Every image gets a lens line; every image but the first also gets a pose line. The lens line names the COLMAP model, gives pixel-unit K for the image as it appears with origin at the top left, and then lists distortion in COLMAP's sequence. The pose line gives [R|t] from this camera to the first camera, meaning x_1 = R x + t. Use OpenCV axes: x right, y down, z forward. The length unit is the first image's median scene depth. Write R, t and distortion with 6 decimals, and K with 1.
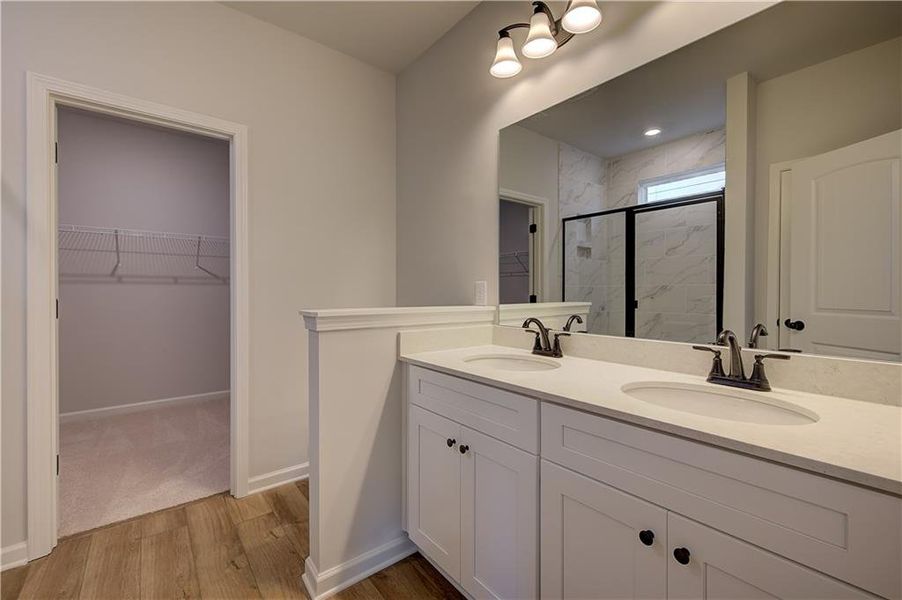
lens RADIAL K [[380.2, 0, 452.5], [0, 380.2, 295.5], [0, 0, 1]] dist [0.003829, 0.000206]
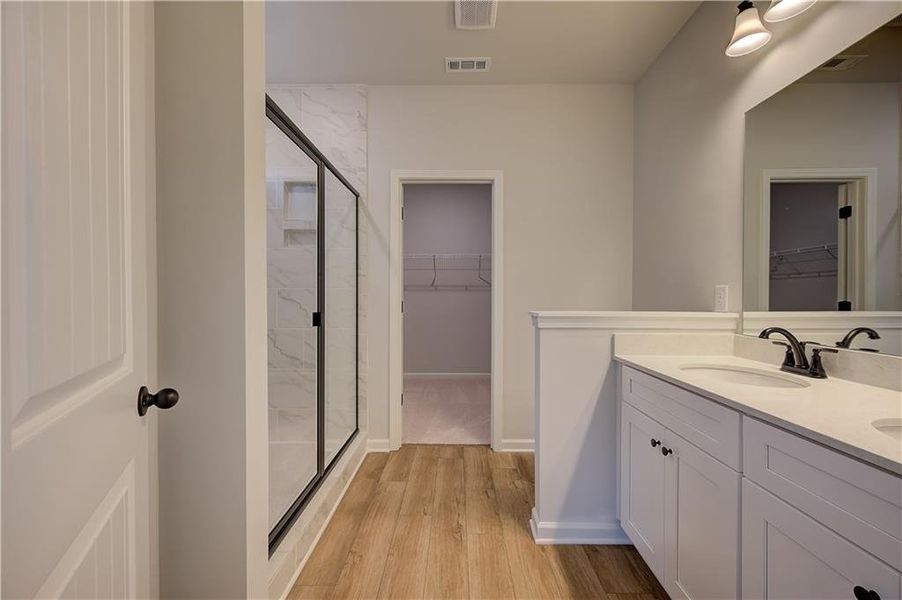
lens RADIAL K [[361.0, 0, 453.6], [0, 361.0, 300.4], [0, 0, 1]] dist [0.005804, -0.000244]
pose [[0.770669, 0.007718, -0.637189, 0.155473], [-0.007522, 0.999967, 0.003014, 0.001175], [0.637192, 0.002470, 0.770702, -0.082055]]
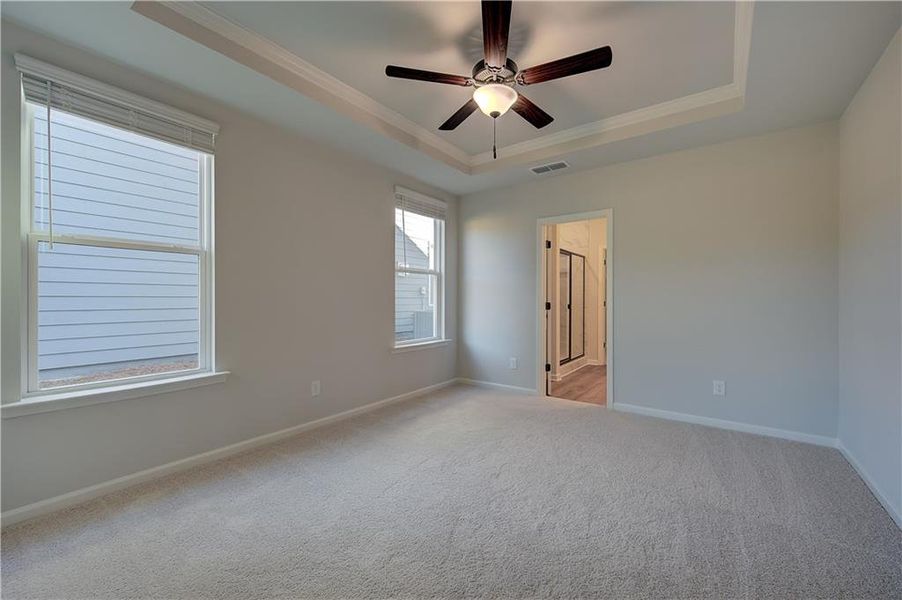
lens RADIAL K [[361.0, 0, 453.6], [0, 361.0, 300.4], [0, 0, 1]] dist [0.005804, -0.000244]
pose [[0.239897, 0.005571, -0.970782, 2.323034], [-0.012390, 0.999920, 0.002676, 0.007880], [0.970719, 0.011386, 0.239947, -1.464860]]
